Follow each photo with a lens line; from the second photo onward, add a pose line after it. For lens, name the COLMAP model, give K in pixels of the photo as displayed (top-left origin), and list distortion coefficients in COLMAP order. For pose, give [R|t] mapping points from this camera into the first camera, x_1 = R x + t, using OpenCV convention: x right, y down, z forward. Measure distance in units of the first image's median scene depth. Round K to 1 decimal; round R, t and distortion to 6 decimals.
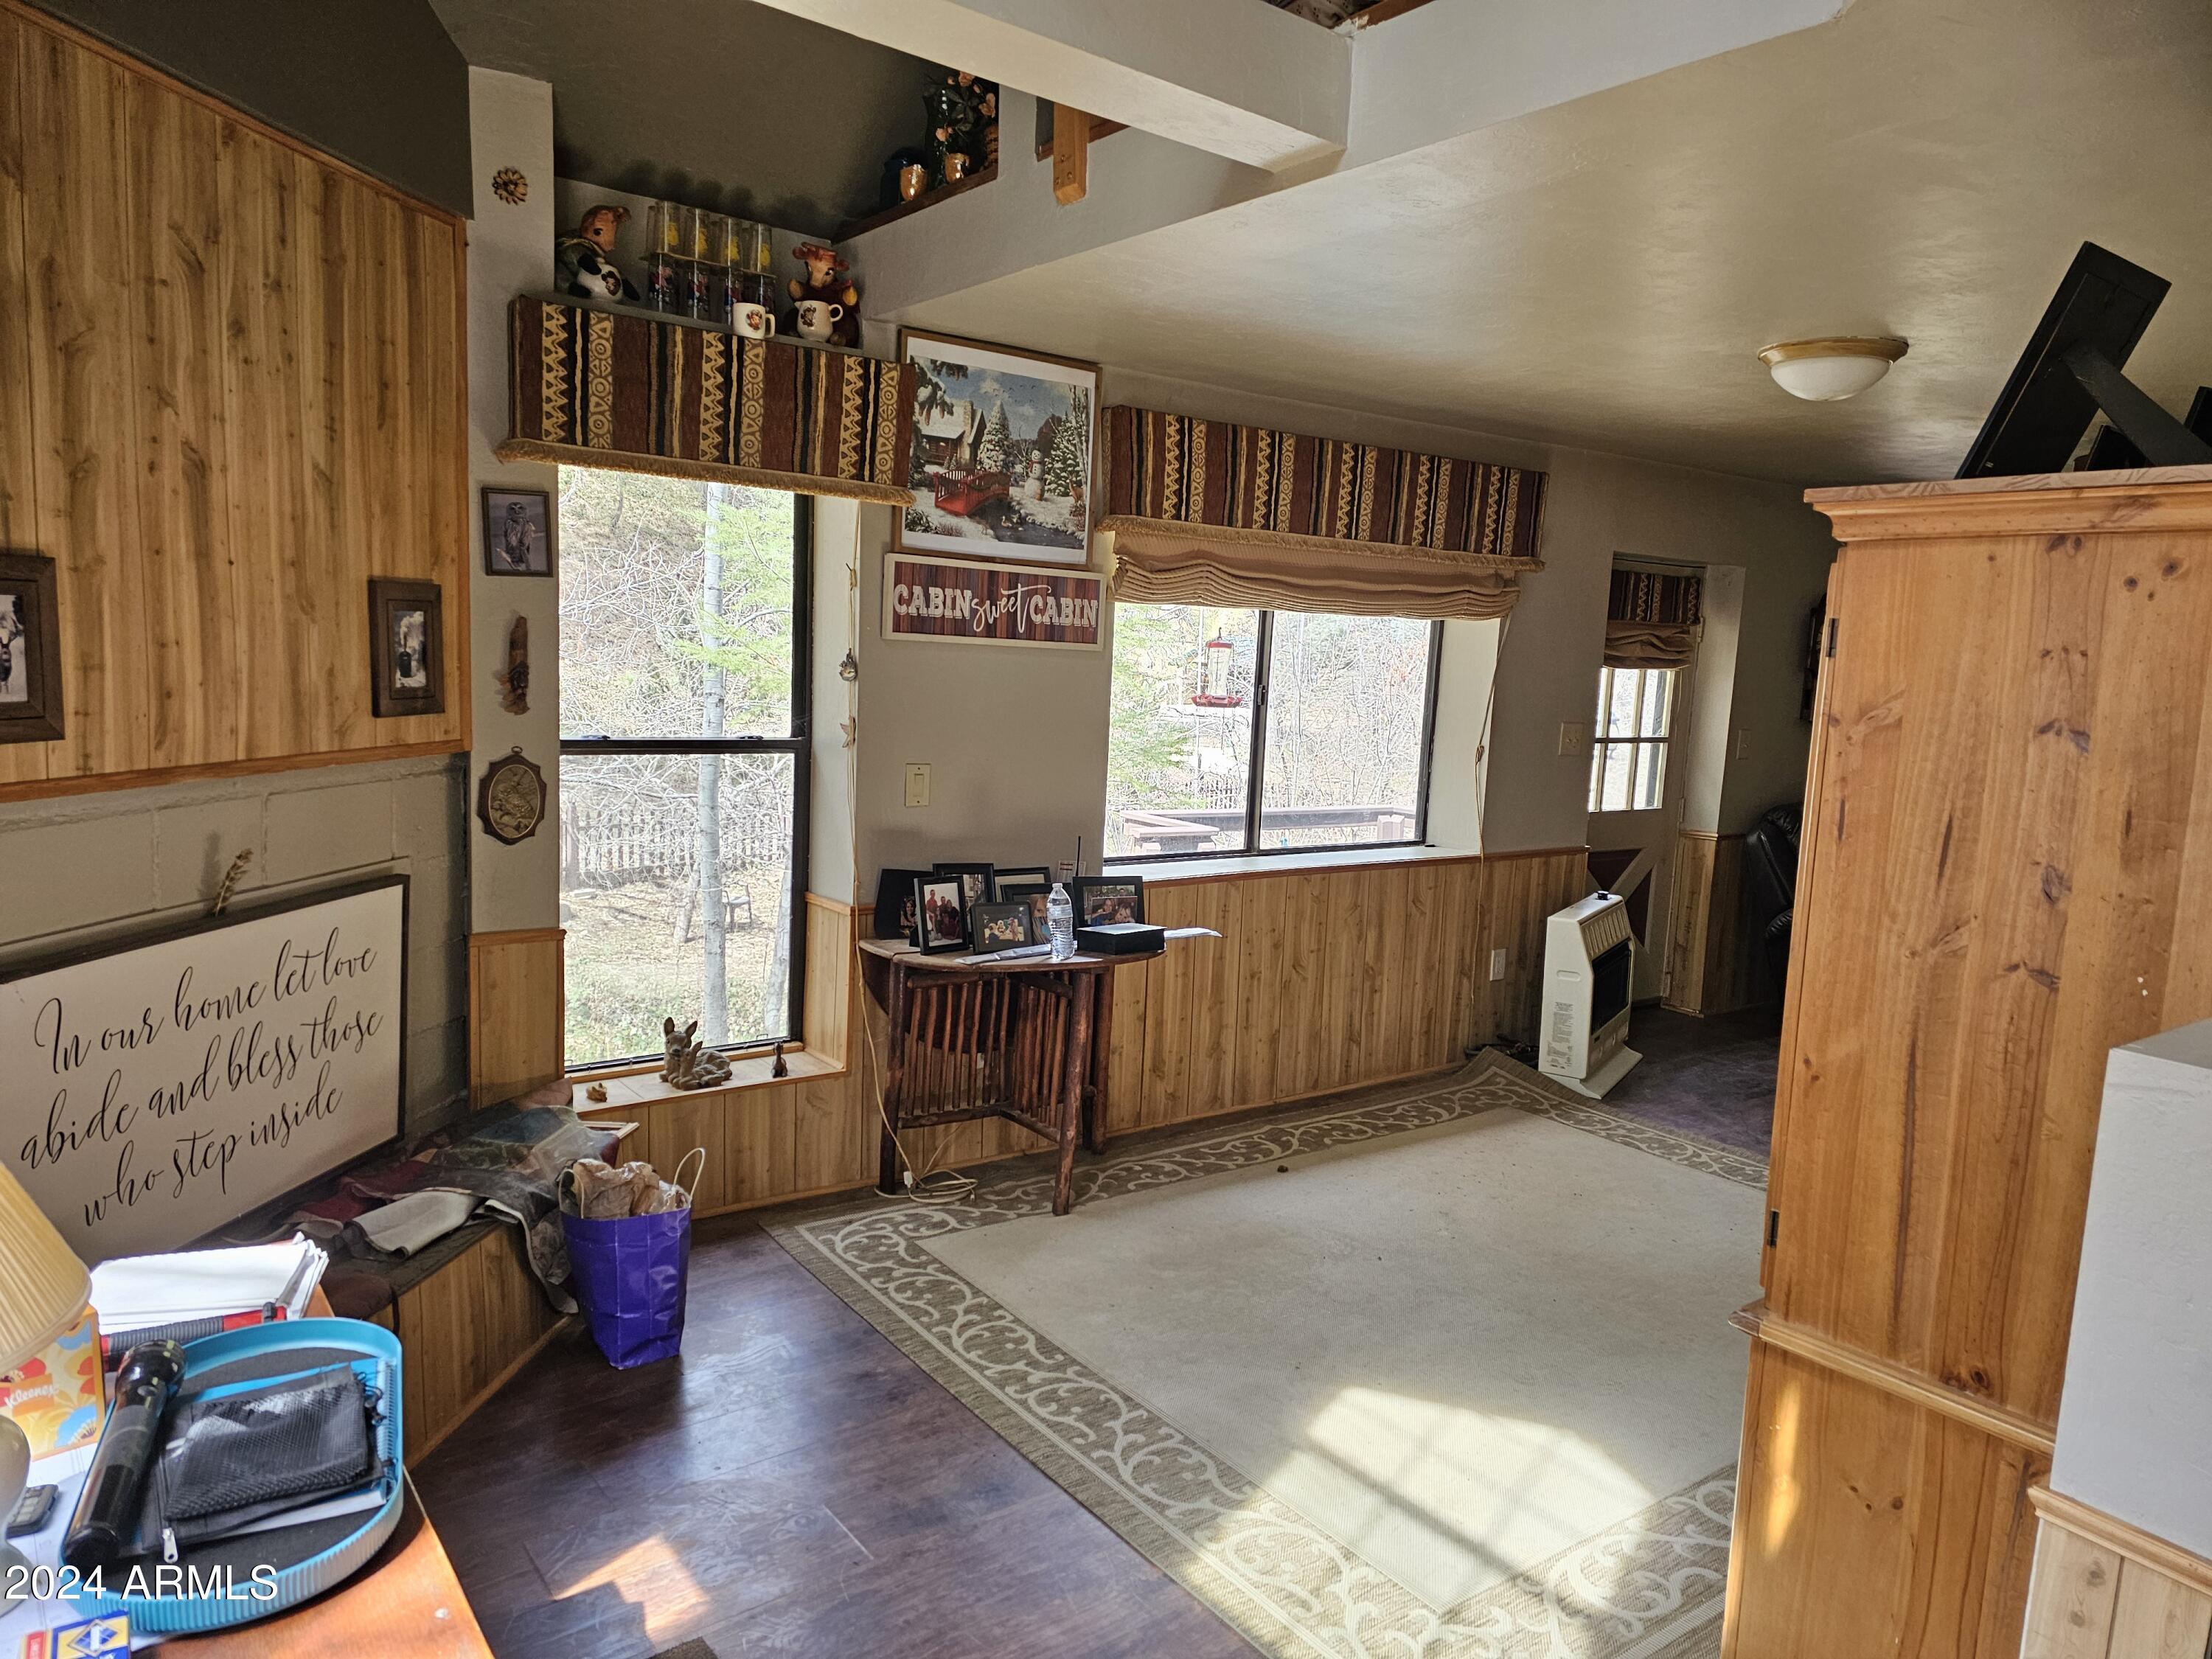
lens RADIAL K [[1480.6, 0, 1100.4], [0, 1480.6, 833.9], [0, 0, 1]] dist [0.060525, -0.055322]
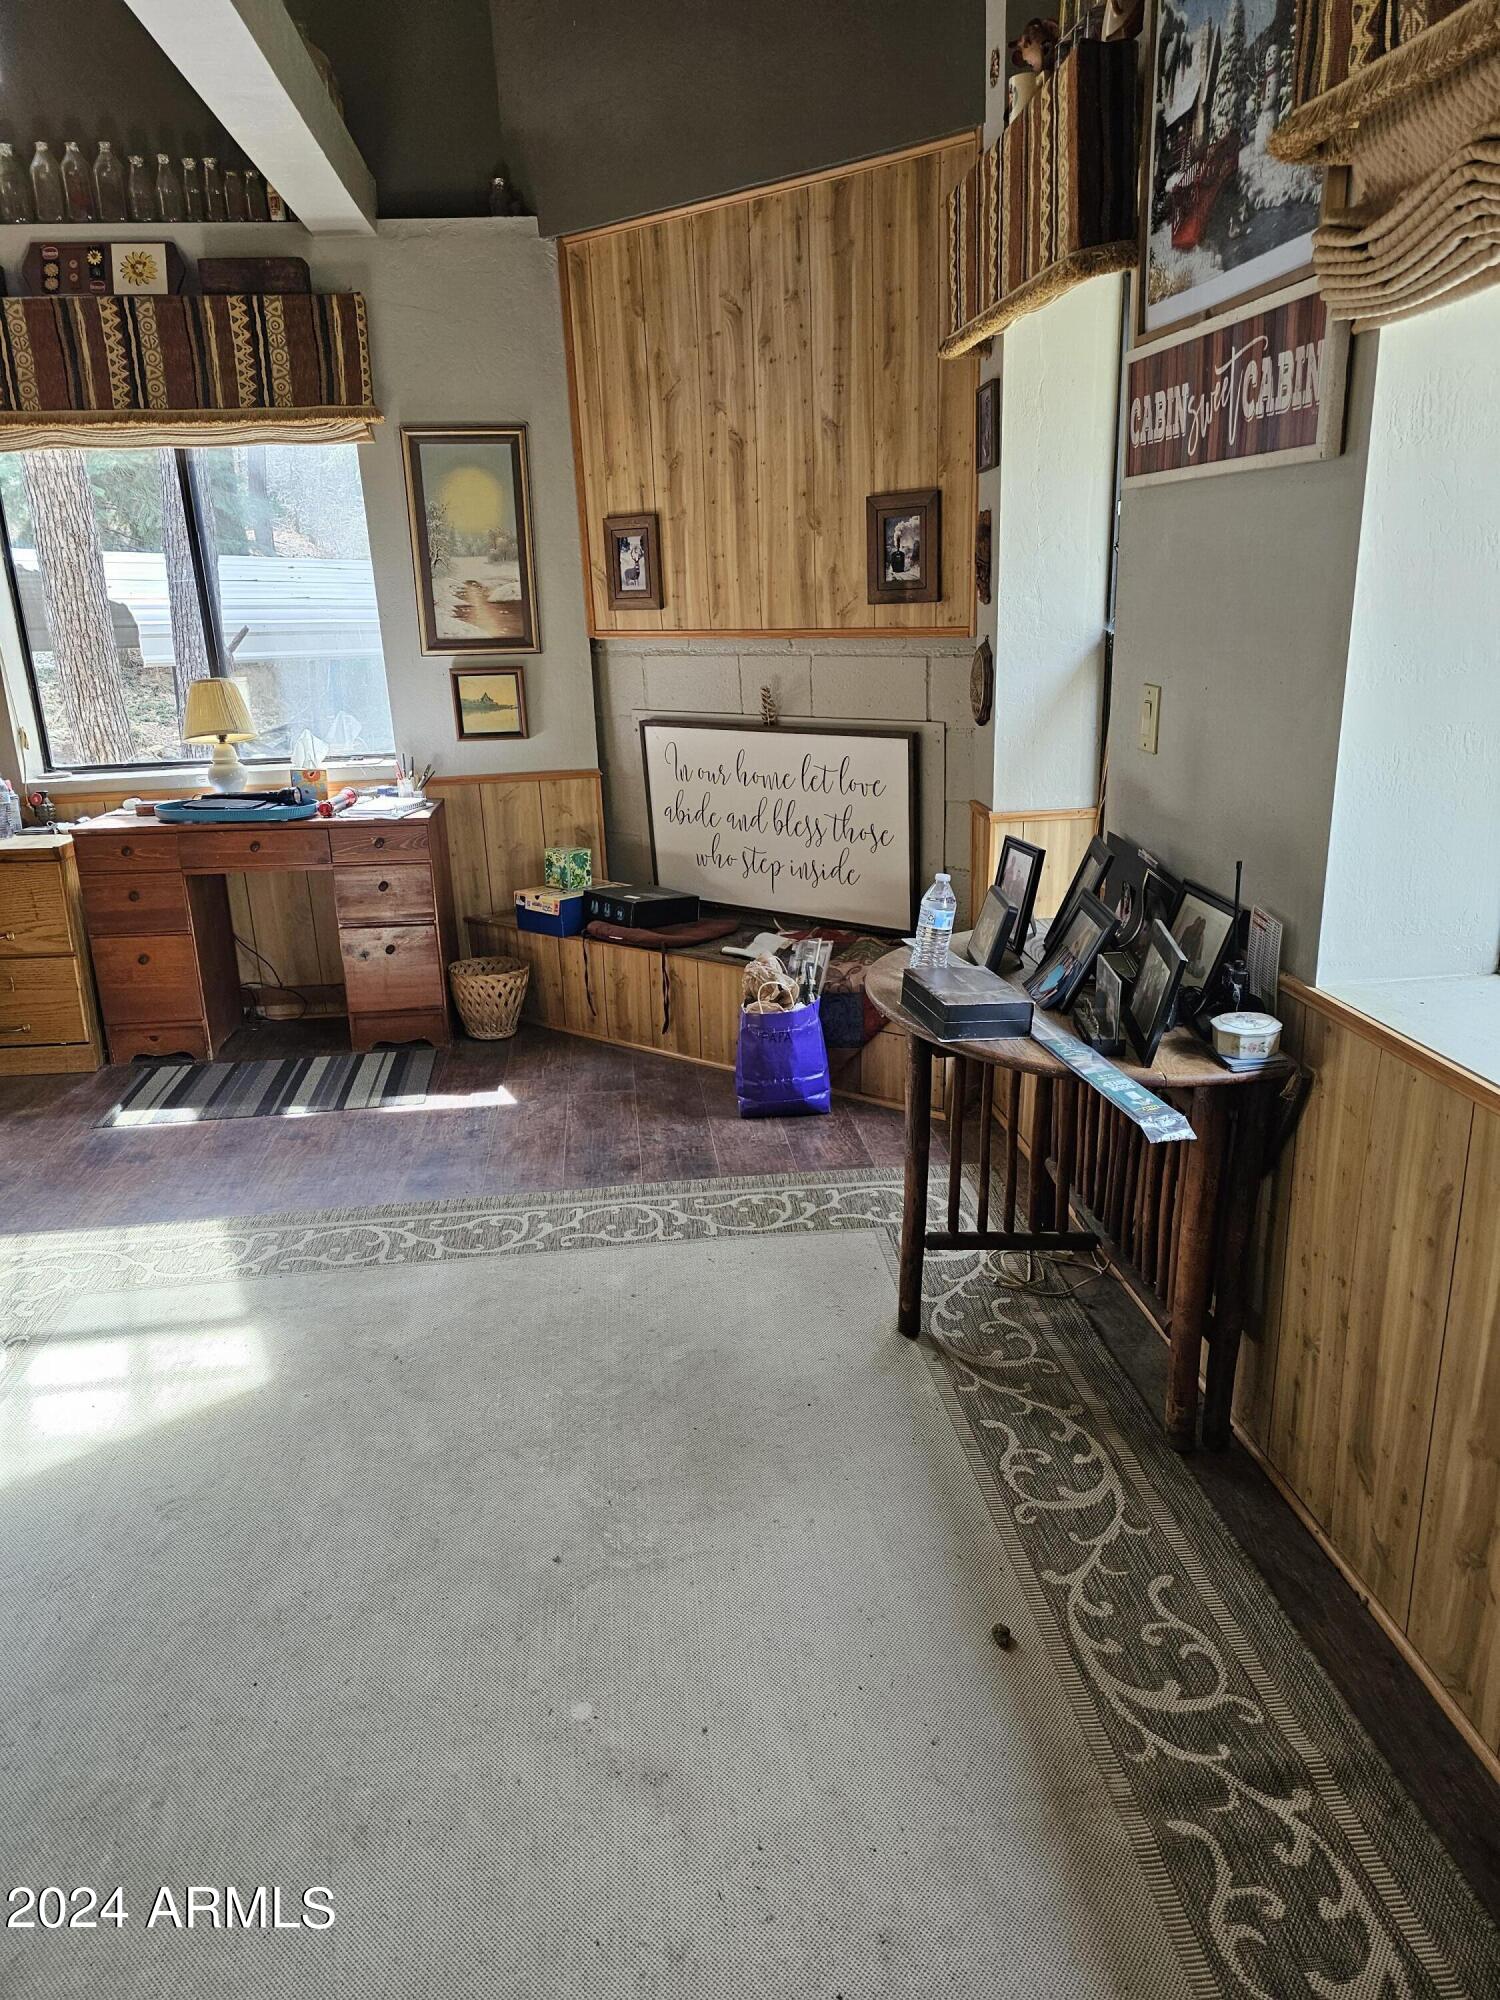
lens RADIAL K [[1338.7, 0, 740.1], [0, 1338.7, 1002.7], [0, 0, 1]] dist [0.060525, -0.055322]
pose [[-0.505927, 0.232982, -0.830516, 0.722547], [-0.097711, 0.941155, 0.323542, -0.131261], [0.857024, 0.244839, -0.453391, 1.668685]]
